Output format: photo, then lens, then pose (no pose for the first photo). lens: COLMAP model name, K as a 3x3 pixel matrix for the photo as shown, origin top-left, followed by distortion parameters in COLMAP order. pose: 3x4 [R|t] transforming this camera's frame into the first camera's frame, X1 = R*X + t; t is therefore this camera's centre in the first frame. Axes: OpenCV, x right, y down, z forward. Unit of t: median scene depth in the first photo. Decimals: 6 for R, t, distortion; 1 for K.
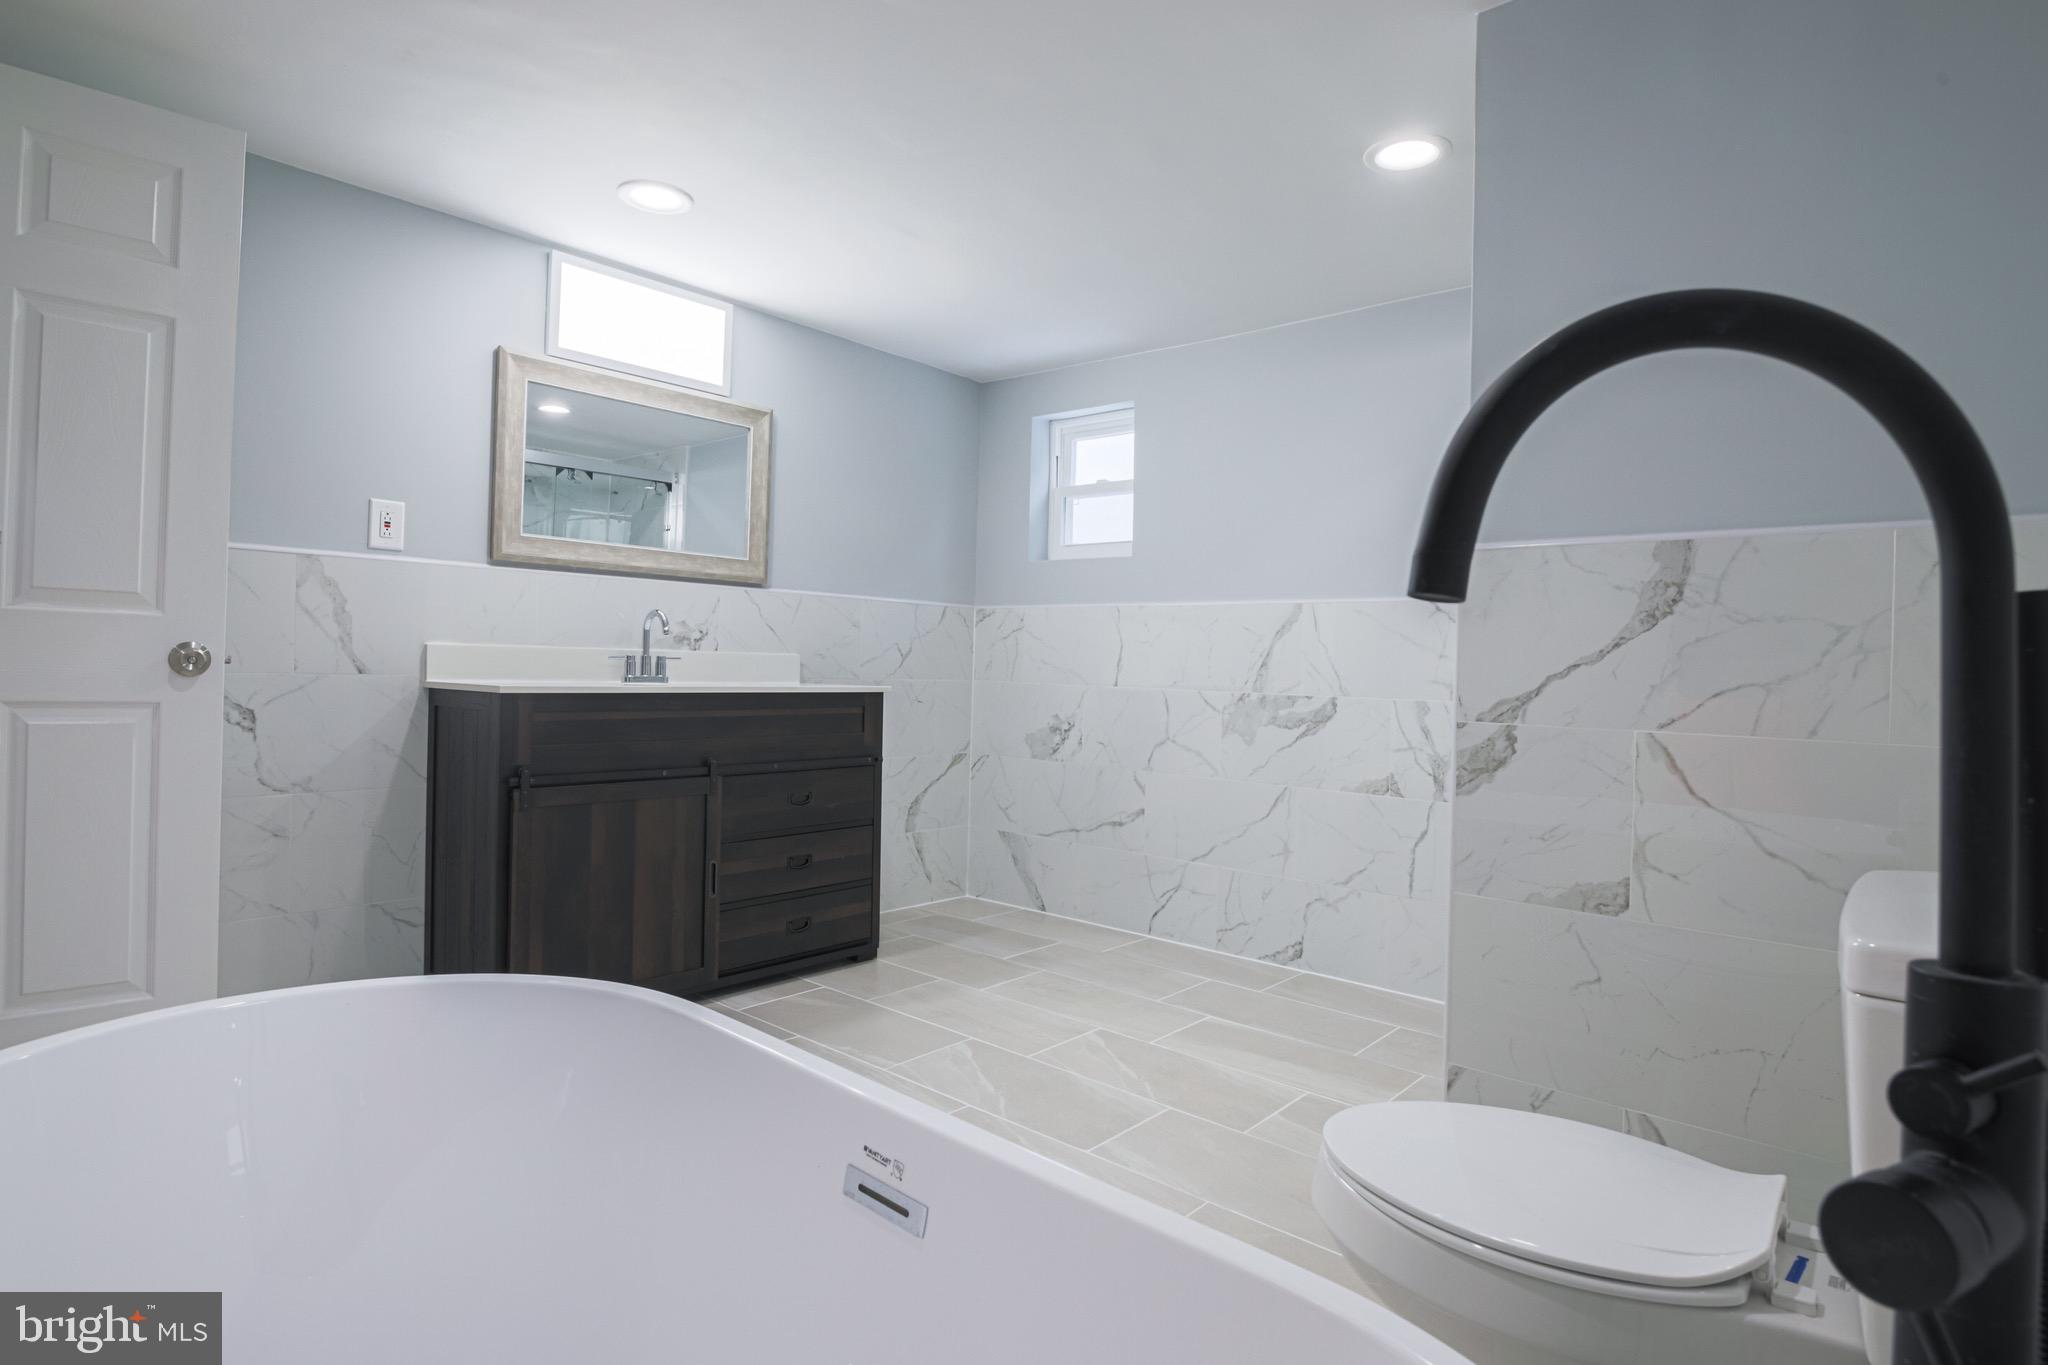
lens RADIAL K [[1060.2, 0, 1033.0], [0, 1060.2, 668.6], [0, 0, 1]] dist [-0.014863, -0.006868]
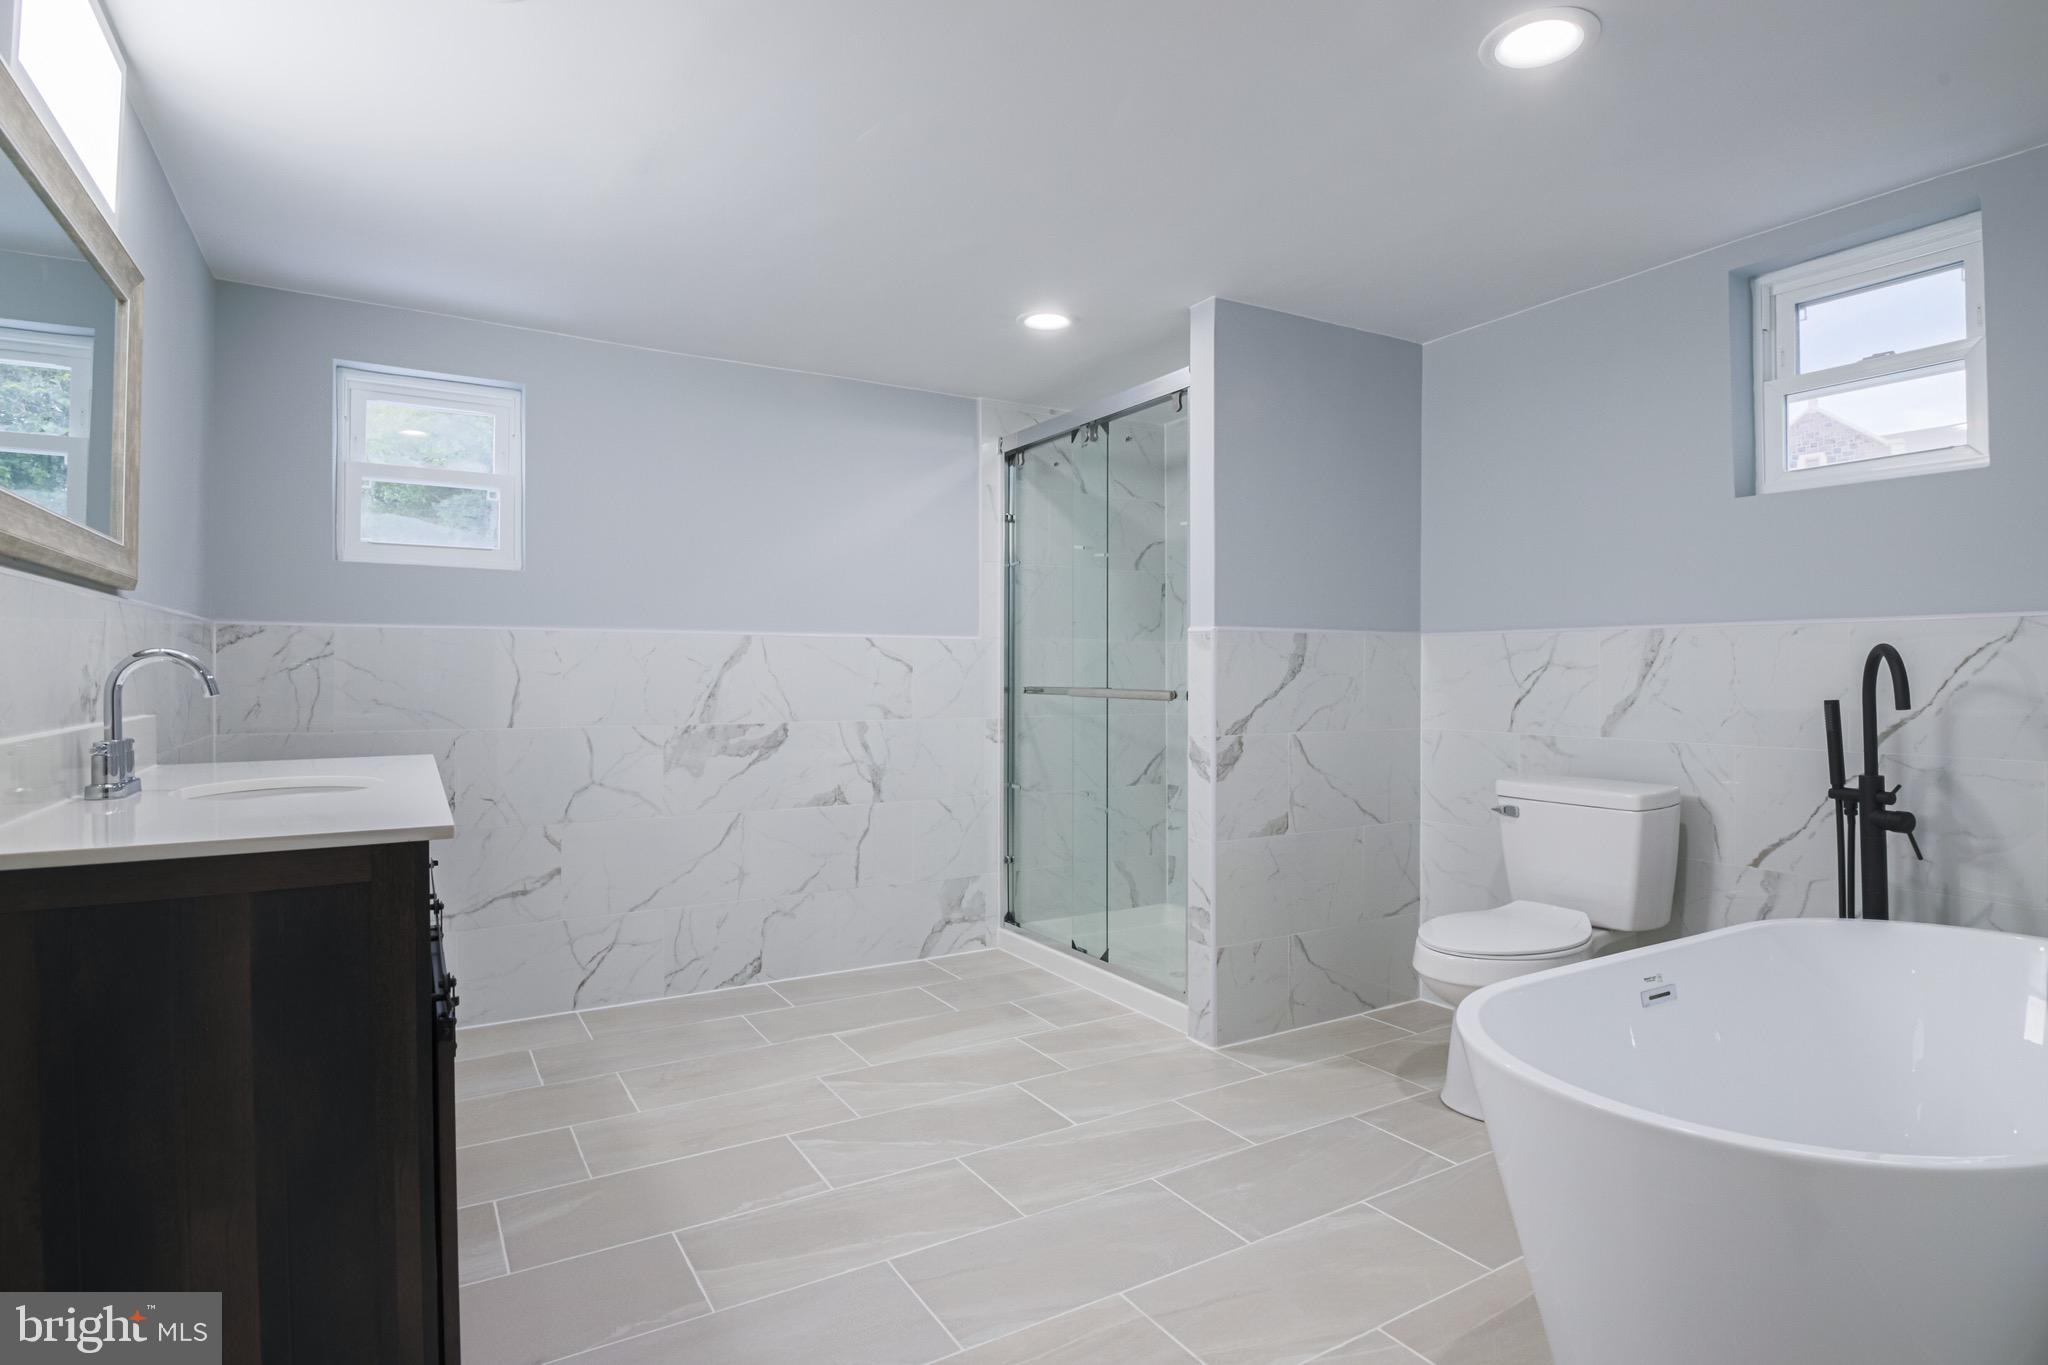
lens RADIAL K [[1060.2, 0, 1033.0], [0, 1060.2, 668.6], [0, 0, 1]] dist [-0.014863, -0.006868]
pose [[0.303675, -0.023645, 0.952482, -0.667509], [0.009317, 0.999718, 0.021847, -0.049896], [-0.952730, 0.002240, 0.303810, 0.423212]]
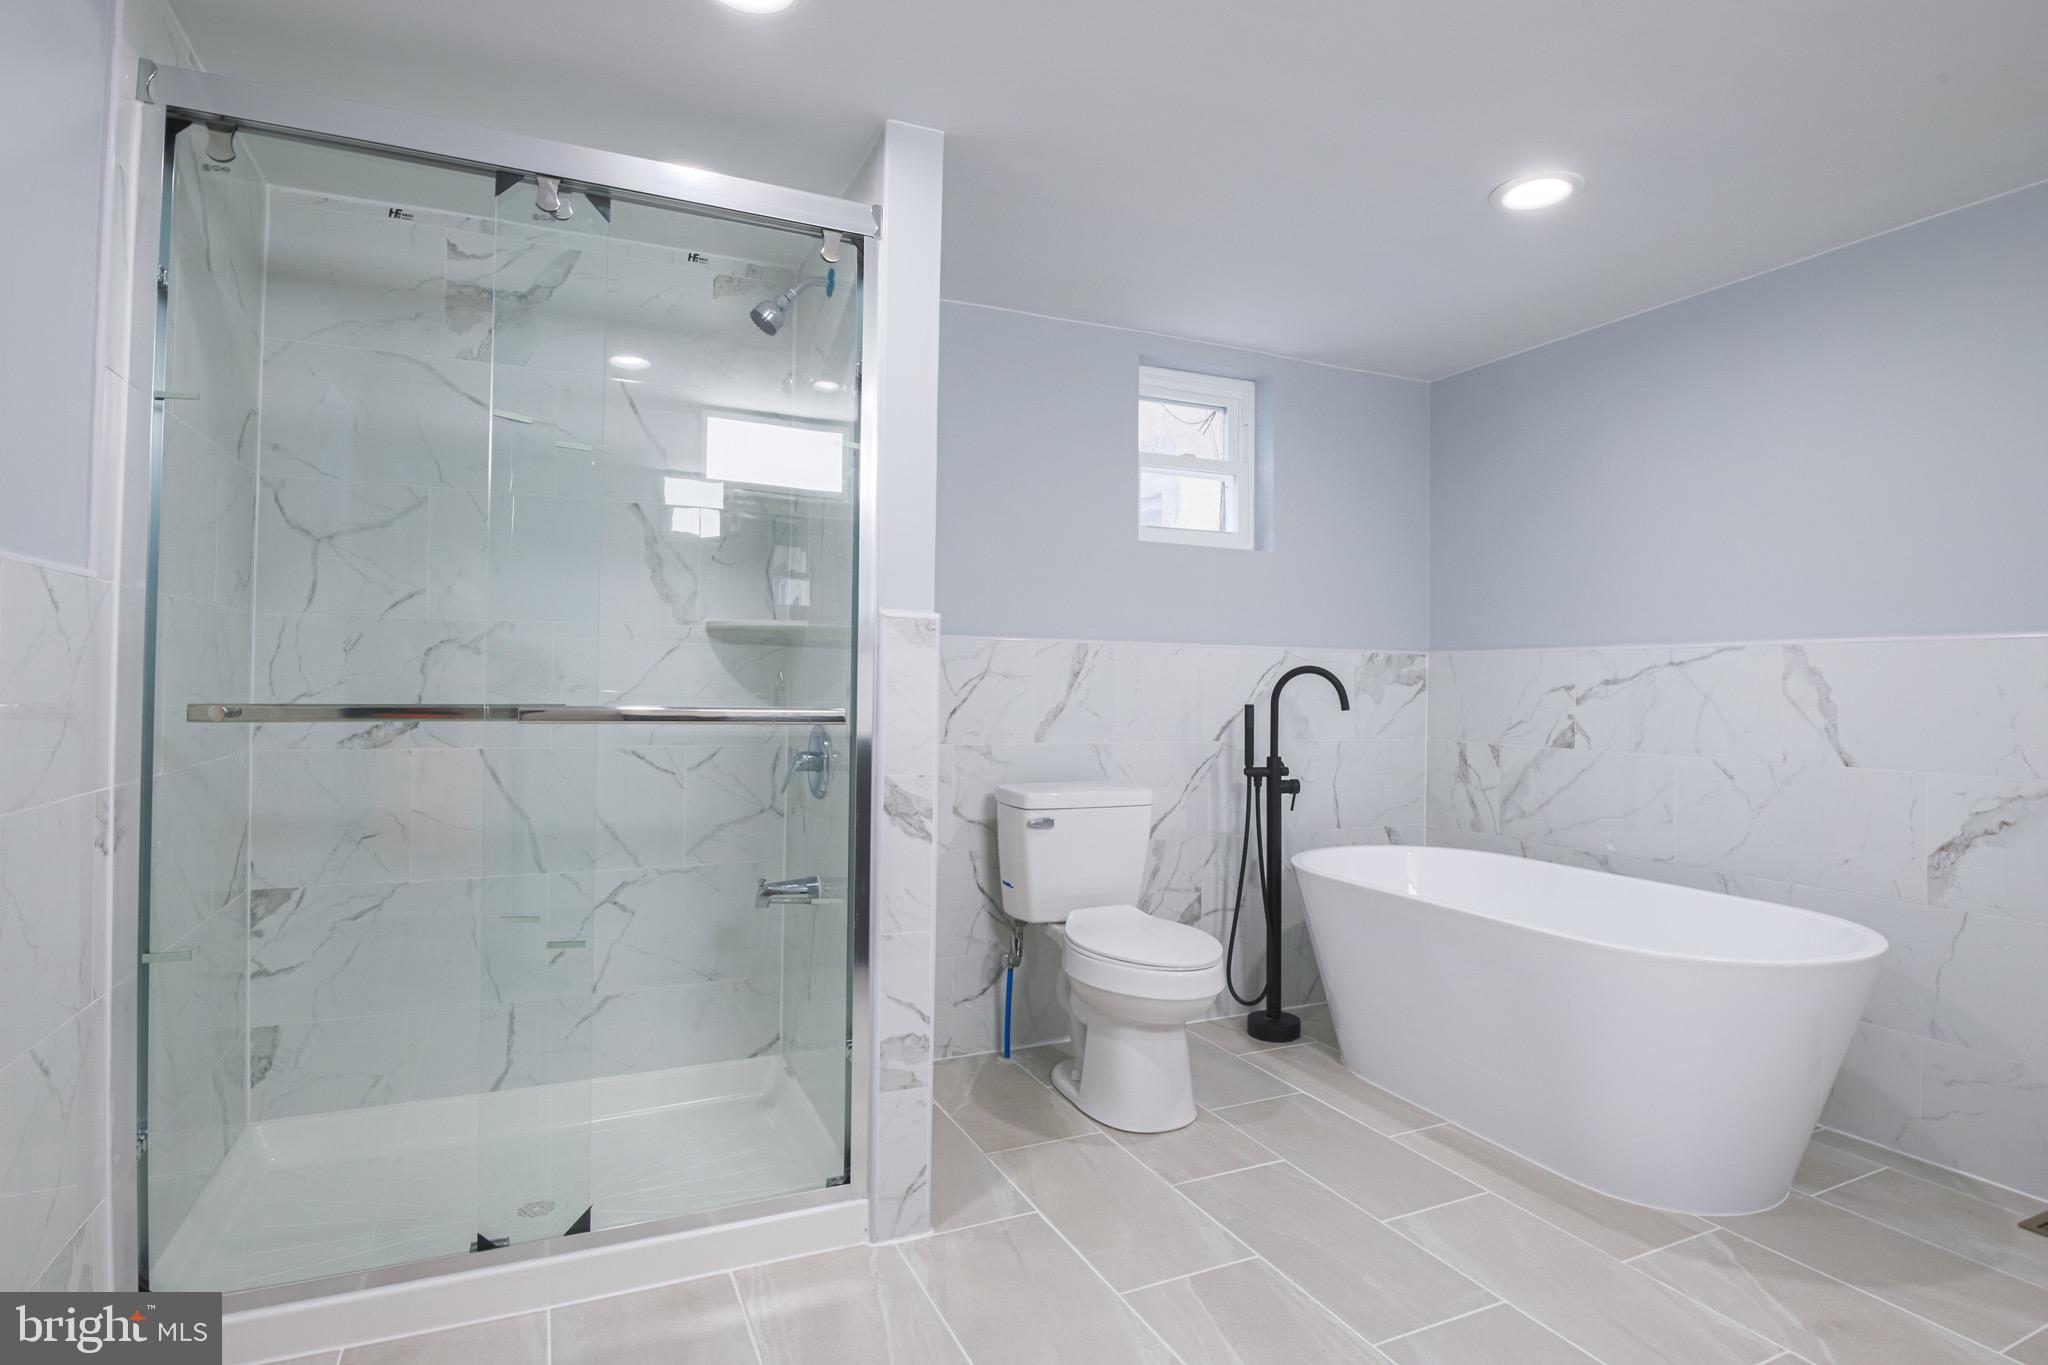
lens RADIAL K [[1060.2, 0, 1033.0], [0, 1060.2, 668.6], [0, 0, 1]] dist [-0.014863, -0.006868]
pose [[-0.912192, -0.035336, 0.408236, -0.075467], [-0.038621, 0.999254, 0.000197, -0.034629], [-0.407939, -0.015587, -0.912876, 1.076392]]
